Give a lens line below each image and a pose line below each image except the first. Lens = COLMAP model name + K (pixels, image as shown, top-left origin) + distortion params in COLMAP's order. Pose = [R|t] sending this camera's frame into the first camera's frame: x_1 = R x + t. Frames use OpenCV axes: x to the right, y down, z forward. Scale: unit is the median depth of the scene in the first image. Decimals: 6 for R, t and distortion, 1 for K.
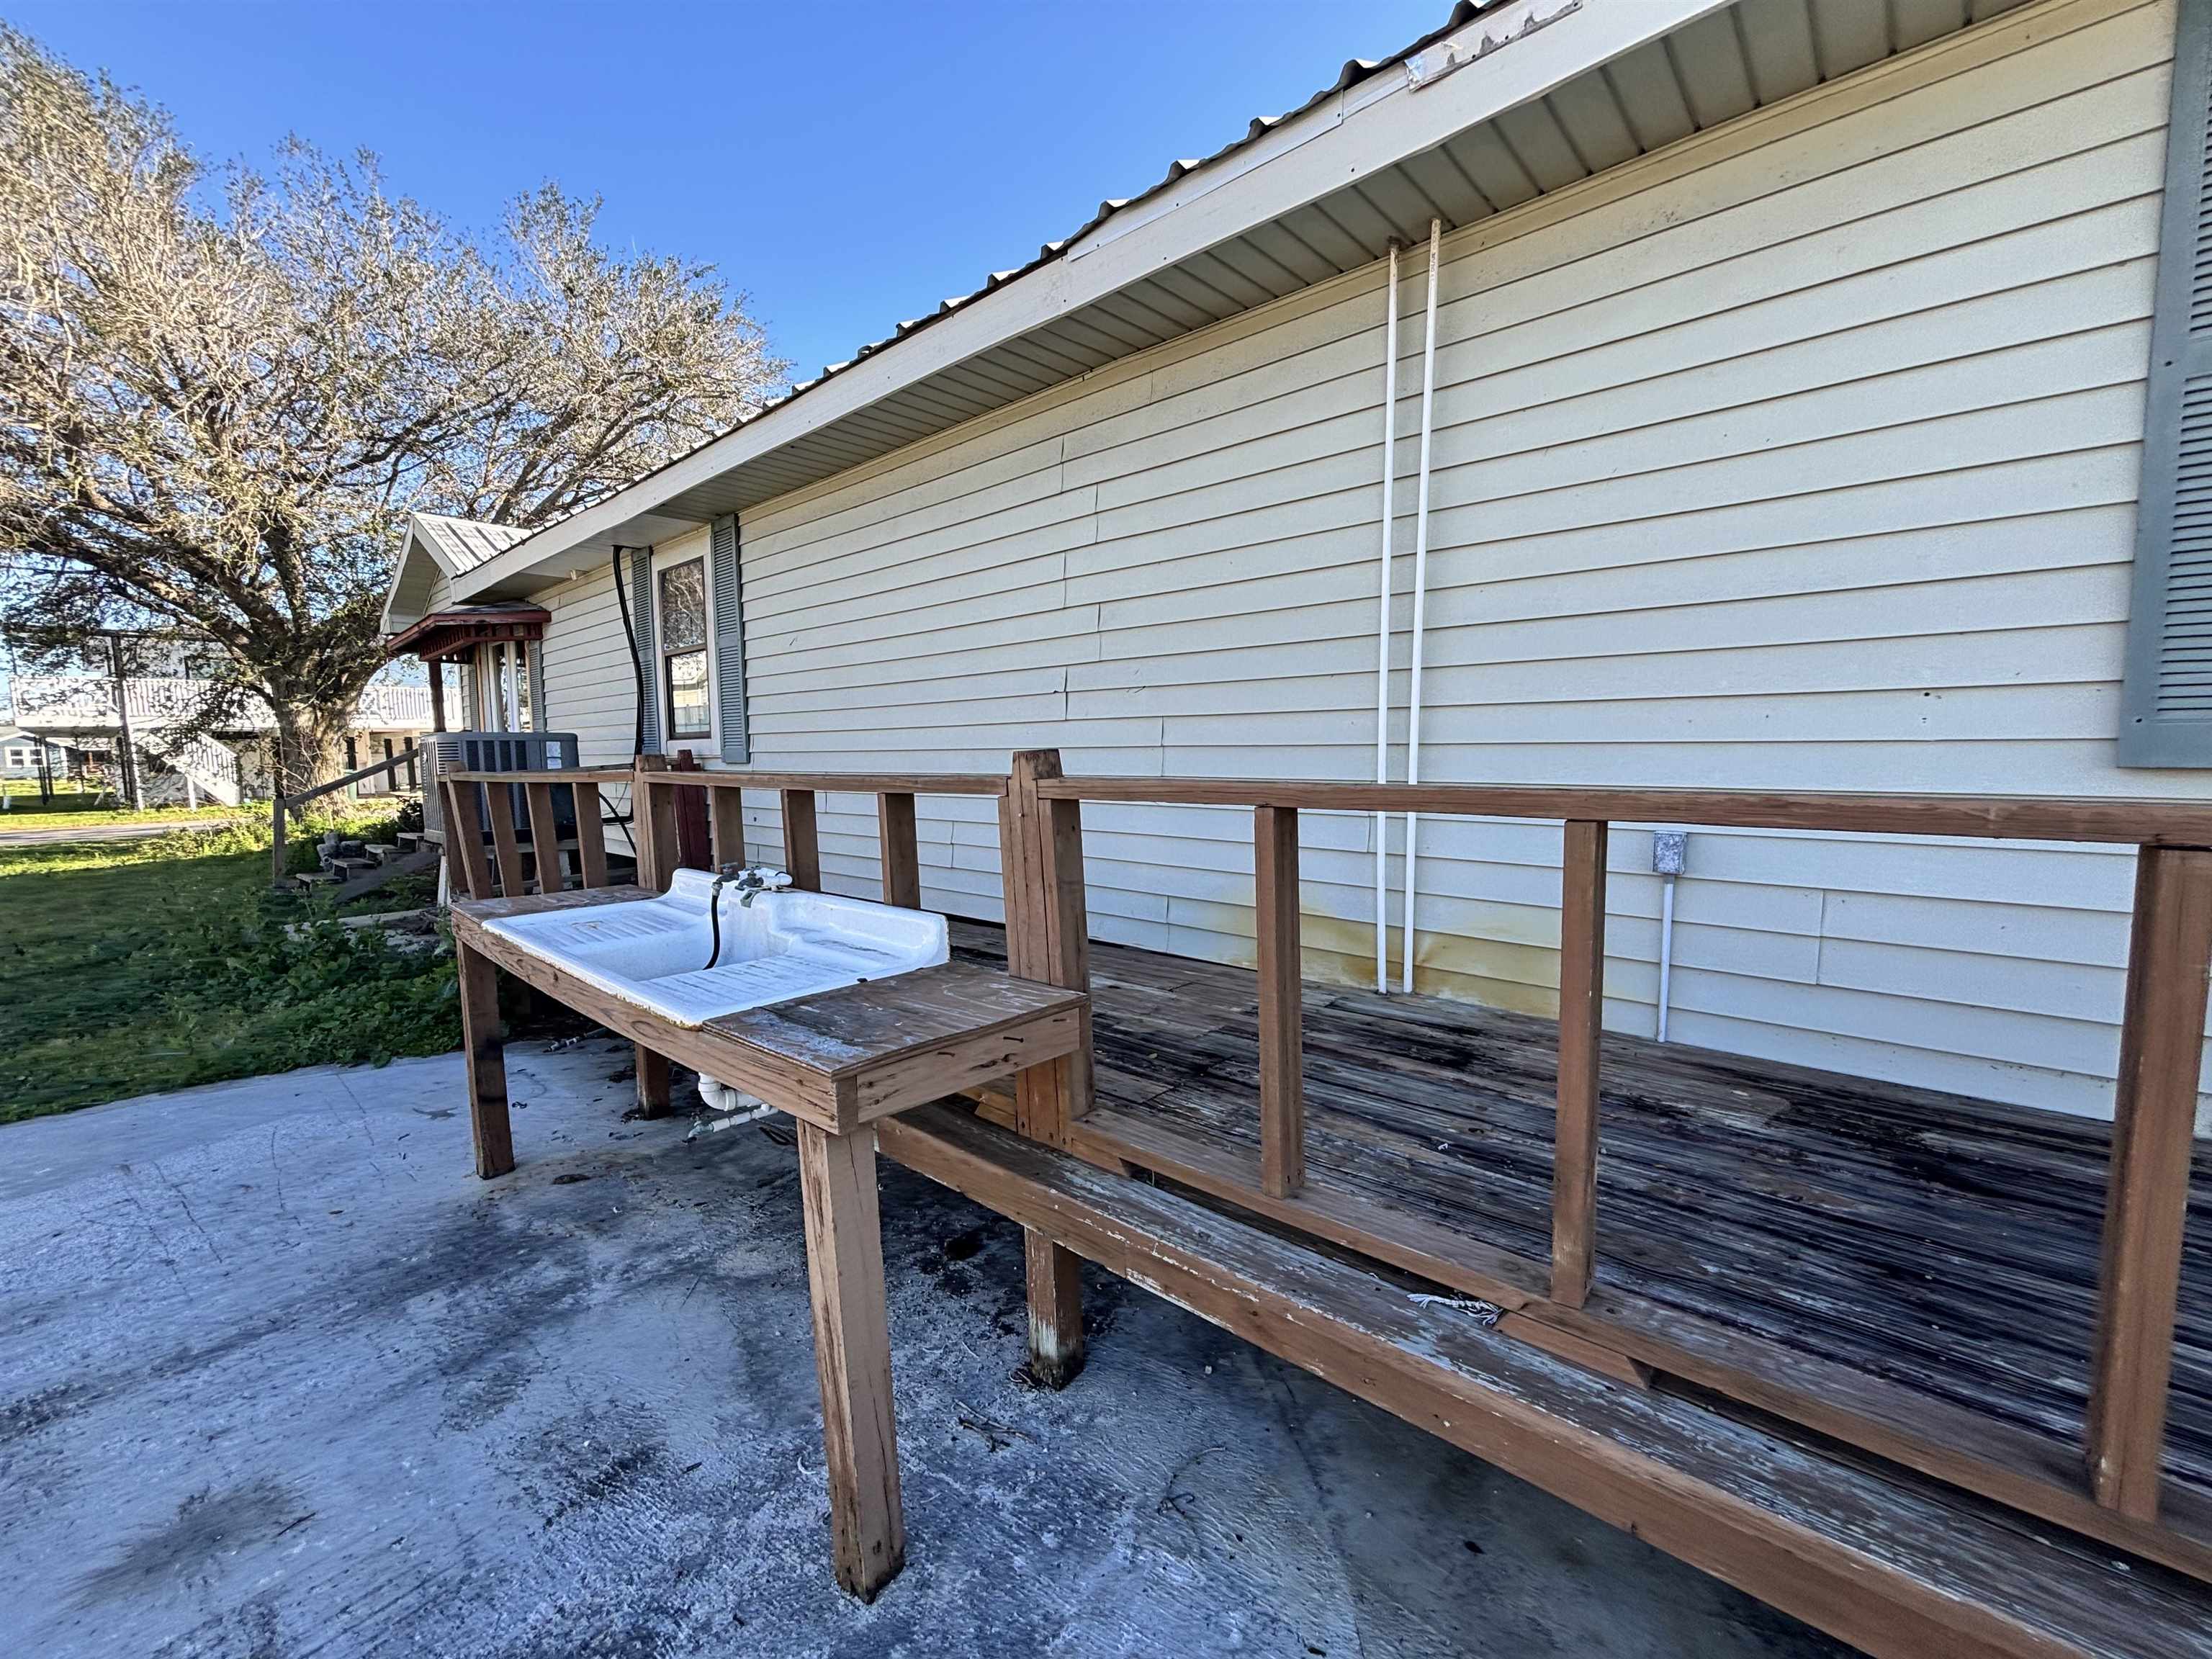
lens RADIAL K [[884.6, 0, 1106.0], [0, 884.6, 822.1], [0, 0, 1]] dist [0.007383, -0.001151]
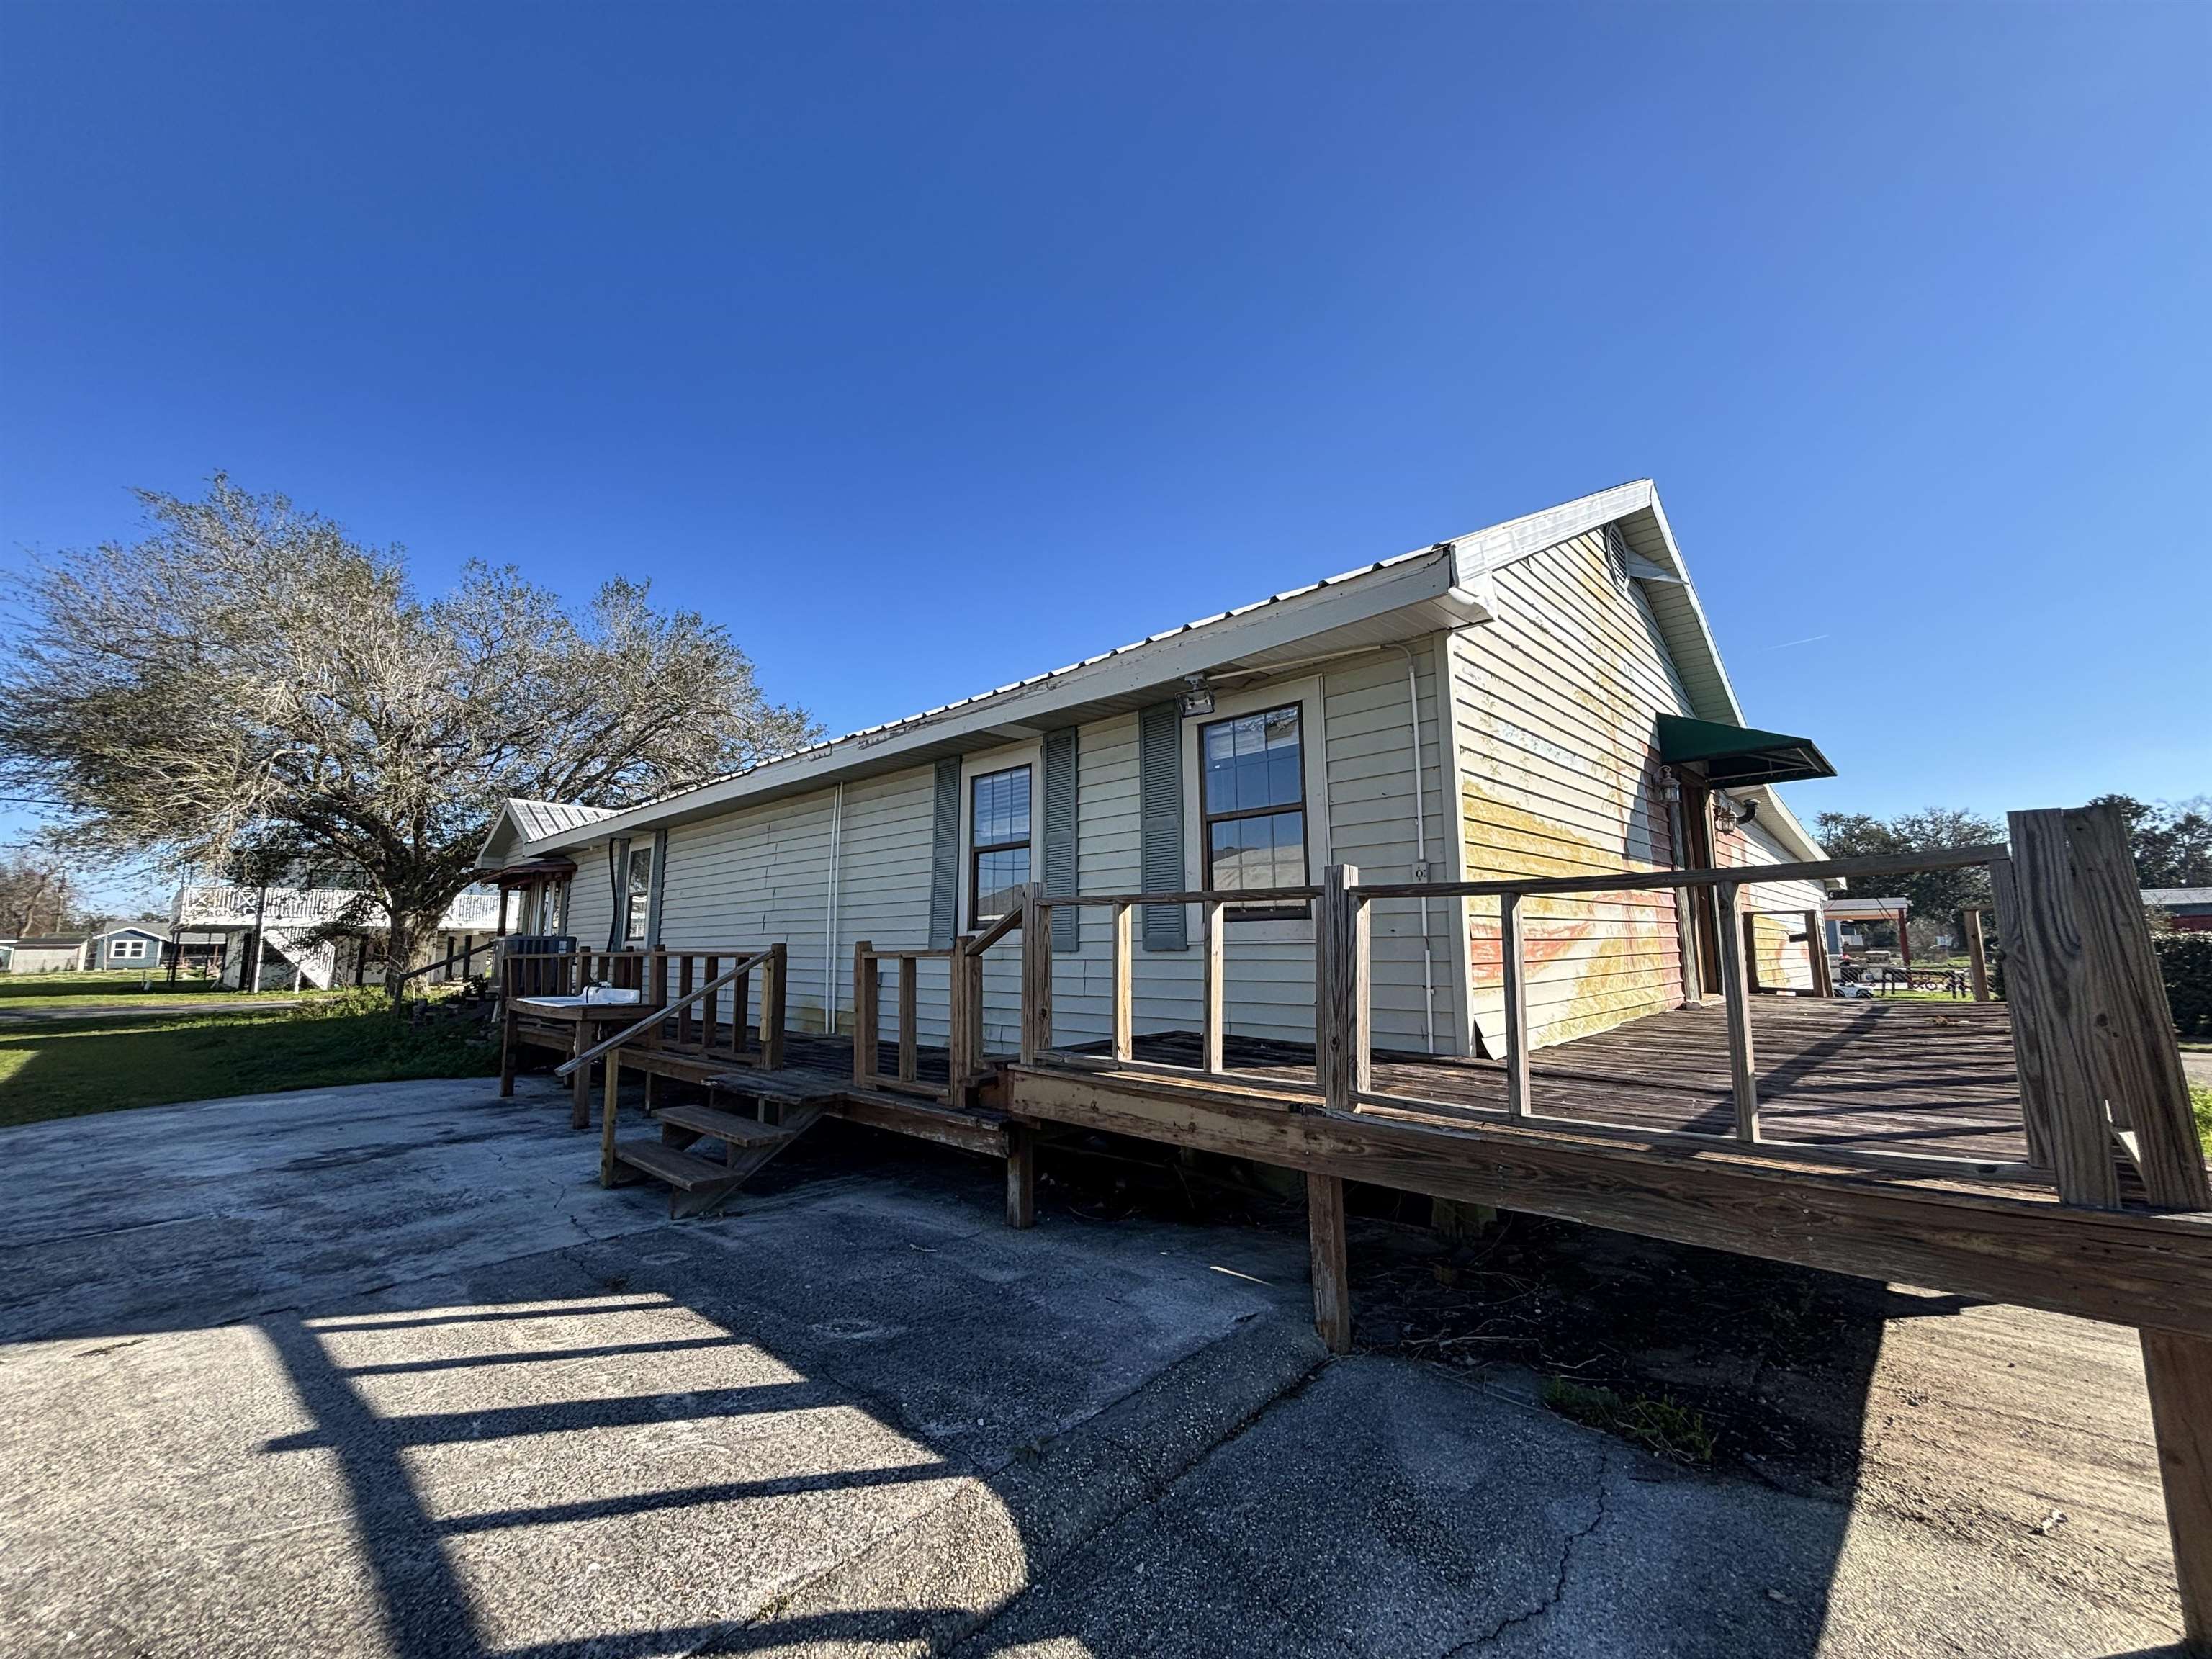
lens RADIAL K [[884.6, 0, 1102.4], [0, 884.6, 841.1], [0, 0, 1]] dist [0.007383, -0.001151]
pose [[0.999046, 0.008569, -0.042825, 0.279256], [-0.017301, 0.977997, -0.207900, 0.035079], [0.040101, 0.208443, 0.977212, -0.392209]]
